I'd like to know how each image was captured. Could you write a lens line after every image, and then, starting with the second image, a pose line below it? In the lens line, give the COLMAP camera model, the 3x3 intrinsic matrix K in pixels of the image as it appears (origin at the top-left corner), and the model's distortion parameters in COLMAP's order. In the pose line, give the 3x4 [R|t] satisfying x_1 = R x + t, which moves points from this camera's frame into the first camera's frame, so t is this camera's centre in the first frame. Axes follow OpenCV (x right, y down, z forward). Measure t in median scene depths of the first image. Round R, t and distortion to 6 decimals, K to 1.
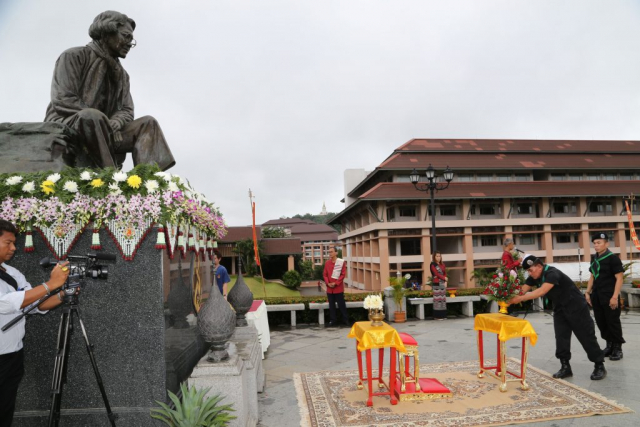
lens RADIAL K [[437.7, 0, 322.6], [0, 437.7, 215.2], [0, 0, 1]] dist [-0.118989, 0.068120]
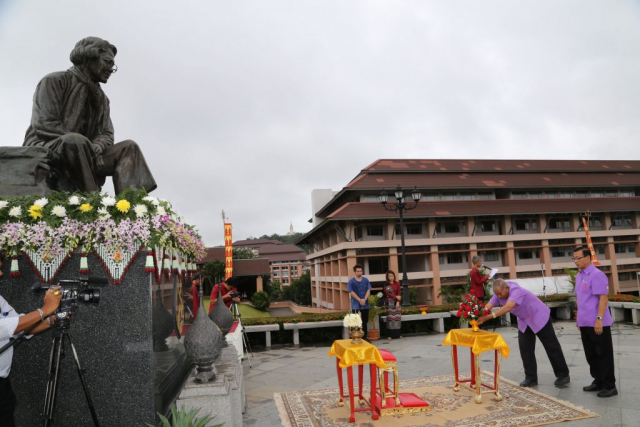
lens RADIAL K [[437.0, 0, 322.1], [0, 437.0, 214.2], [0, 0, 1]] dist [-0.116896, 0.066606]
pose [[0.997195, -0.008588, 0.074356, -0.029483], [0.012138, 0.998801, -0.047416, -0.003440], [-0.073860, 0.048185, 0.996104, -0.031290]]
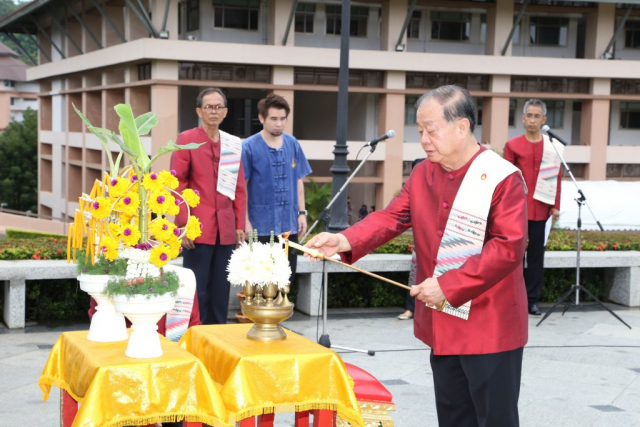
lens RADIAL K [[1202.5, 0, 319.7], [0, 1202.5, 214.5], [0, 0, 1]] dist [0.288262, 0.089017]
pose [[0.960631, 0.037355, 0.275305, -0.078446], [-0.079984, 0.986152, 0.145281, 0.034501], [-0.266066, -0.161581, 0.950316, 0.168619]]
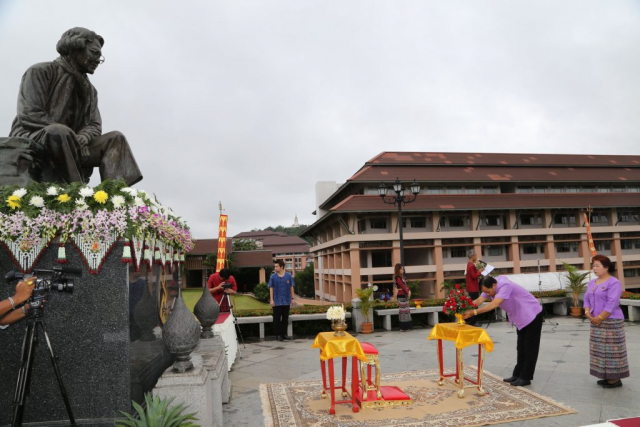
lens RADIAL K [[438.7, 0, 321.8], [0, 438.7, 215.7], [0, 0, 1]] dist [-0.118417, 0.068765]
pose [[0.998093, 0.000230, 0.061728, 0.018332], [0.001398, 0.999652, -0.026324, -0.003804], [-0.061713, 0.026360, 0.997746, -0.036938]]
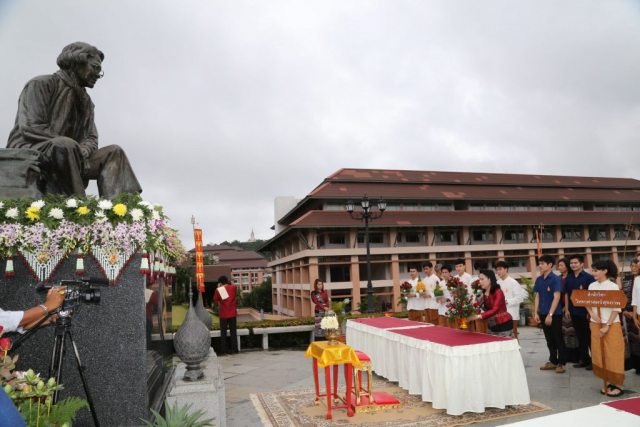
lens RADIAL K [[436.4, 0, 322.3], [0, 436.4, 216.3], [0, 0, 1]] dist [-0.117348, 0.064610]
pose [[0.986588, 0.014082, 0.162624, -0.079251], [-0.004388, 0.998200, -0.059818, -0.001147], [-0.163173, 0.058302, 0.984873, -0.079978]]
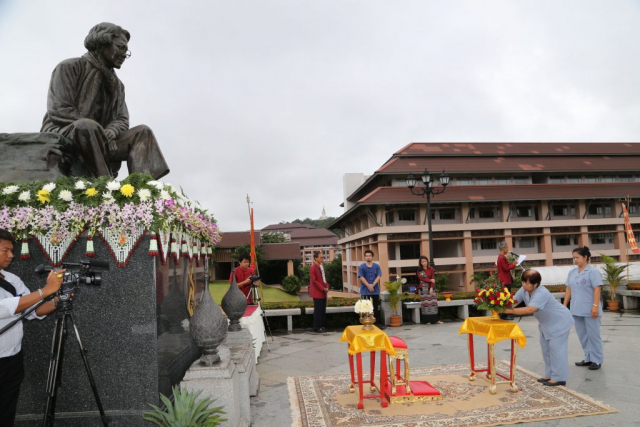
lens RADIAL K [[439.1, 0, 323.5], [0, 439.1, 213.9], [0, 0, 1]] dist [-0.117932, 0.068317]
pose [[0.999972, -0.007073, 0.002593, 0.019922], [0.007107, 0.999888, -0.013181, -0.003405], [-0.002500, 0.013199, 0.999910, -0.022658]]
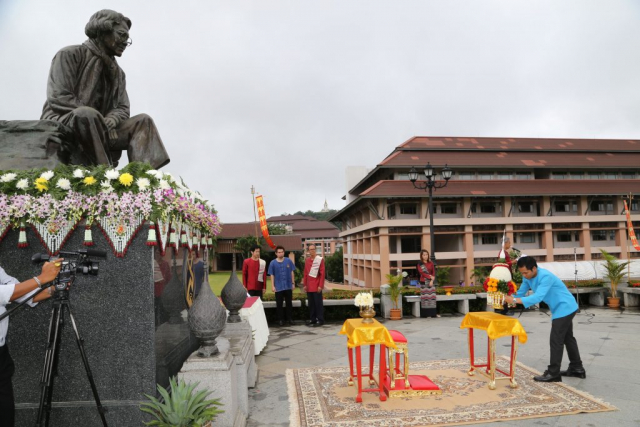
lens RADIAL K [[437.7, 0, 322.6], [0, 437.7, 215.2], [0, 0, 1]] dist [-0.118989, 0.068120]
pose [[0.999969, 0.006899, -0.003679, 0.021631], [-0.006874, 0.999952, 0.006933, -0.002475], [0.003727, -0.006908, 0.999969, -0.010230]]
